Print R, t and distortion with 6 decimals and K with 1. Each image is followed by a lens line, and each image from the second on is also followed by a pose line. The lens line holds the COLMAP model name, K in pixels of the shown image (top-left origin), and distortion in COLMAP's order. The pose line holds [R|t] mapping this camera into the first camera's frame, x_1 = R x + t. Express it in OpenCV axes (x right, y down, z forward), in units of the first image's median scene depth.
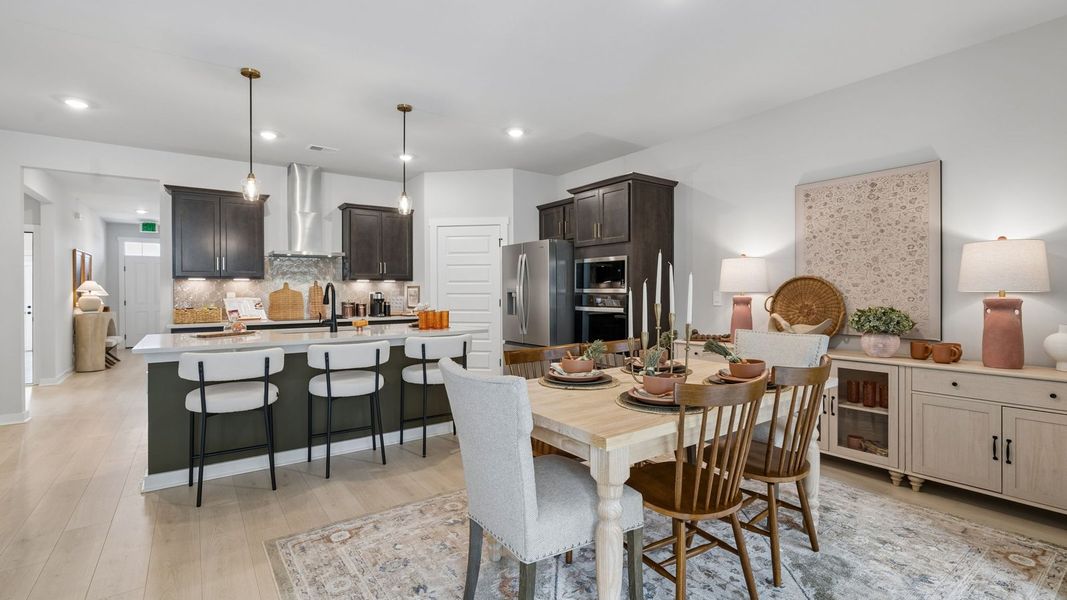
lens RADIAL K [[466.1, 0, 534.9], [0, 466.1, 292.5], [0, 0, 1]] dist [-0.010076, 0.001351]
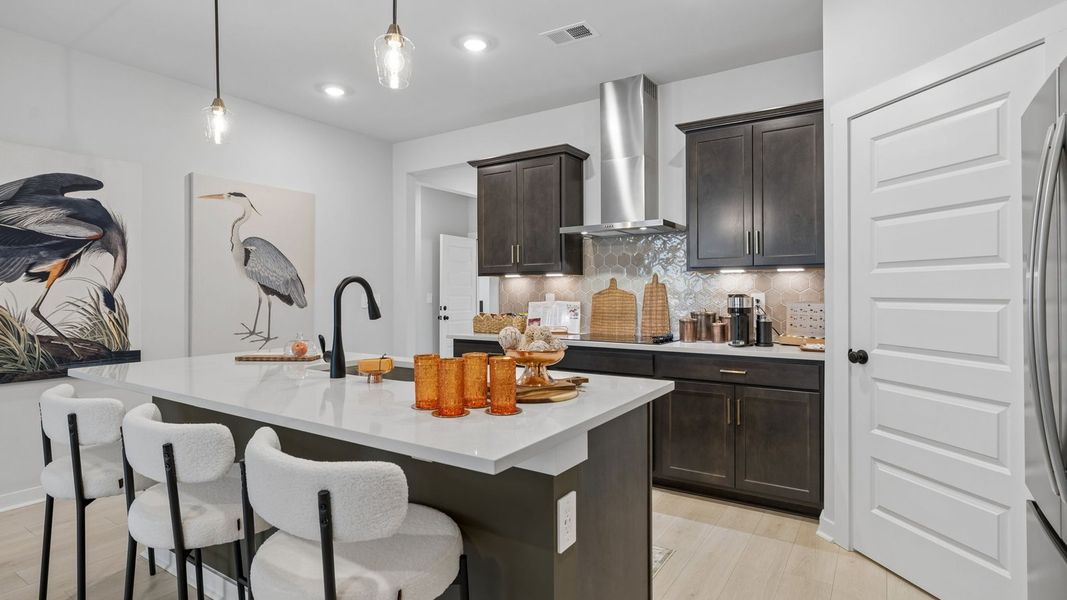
lens RADIAL K [[552.8, 0, 534.1], [0, 552.8, 291.7], [0, 0, 1]] dist [-0.006753, 0.001452]
pose [[0.349006, 0.001857, -0.937119, 0.159758], [-0.001020, 0.999998, 0.001602, -0.005113], [0.937120, 0.000397, 0.349007, 0.816318]]
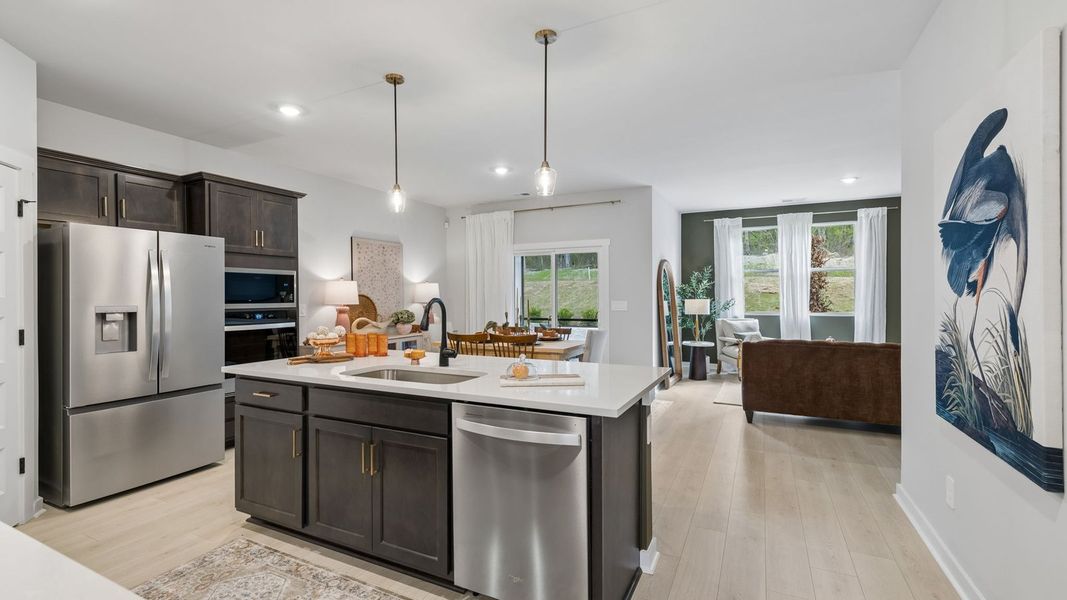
lens RADIAL K [[466.1, 0, 542.0], [0, 466.1, 299.5], [0, 0, 1]] dist [-0.010076, 0.001351]
pose [[-0.471295, -0.002922, 0.881971, -0.968798], [0.006536, 0.999955, 0.006805, -0.018828], [-0.881951, 0.008972, -0.471255, 0.998955]]
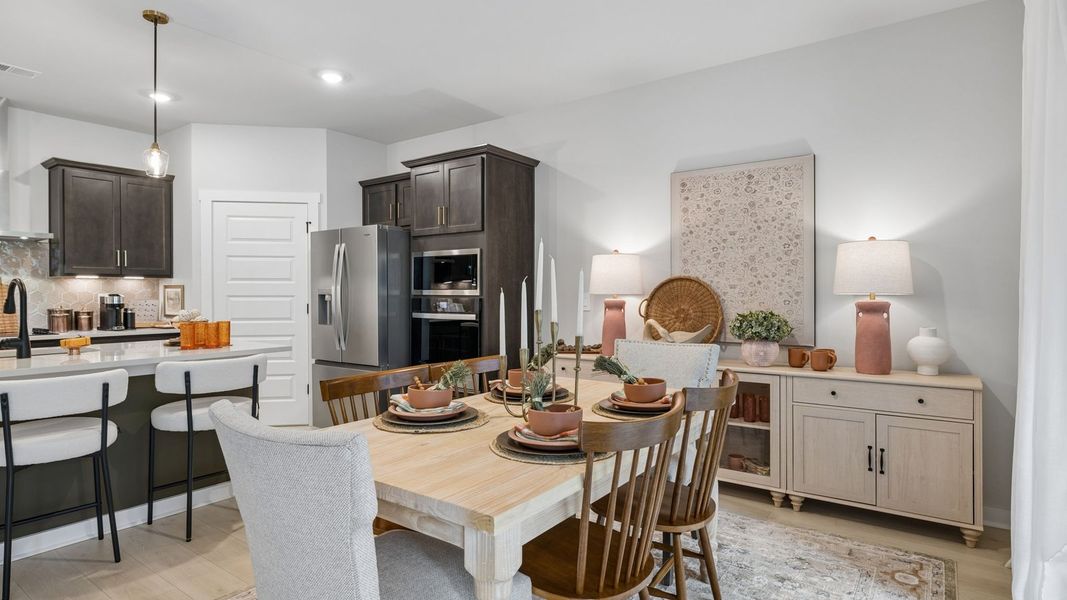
lens RADIAL K [[552.8, 0, 528.8], [0, 552.8, 295.4], [0, 0, 1]] dist [-0.006753, 0.001452]
pose [[0.951784, 0.000622, 0.306767, -0.012286], [-0.000928, 0.999999, 0.000854, 0.000209], [-0.306767, -0.001097, 0.951784, 0.075872]]
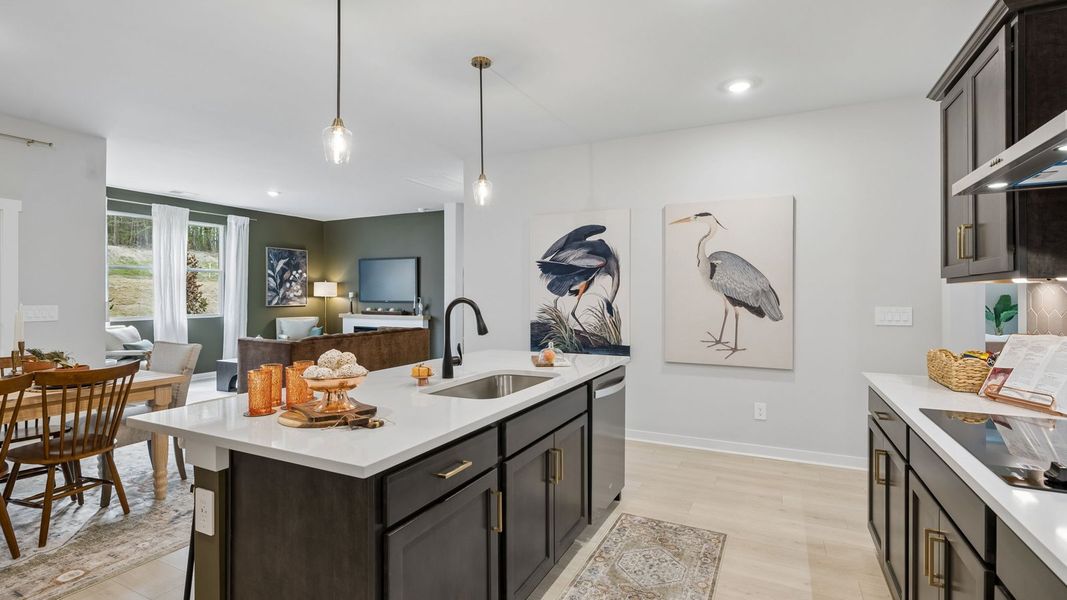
lens RADIAL K [[490.6, 0, 520.4], [0, 490.6, 295.9], [0, 0, 1]] dist [-0.010649, 0.003812]
pose [[-0.896907, 0.006732, -0.442169, -0.196084], [0.004392, 0.999970, 0.006315, -0.024297], [0.442198, 0.003722, -0.896910, 1.359848]]
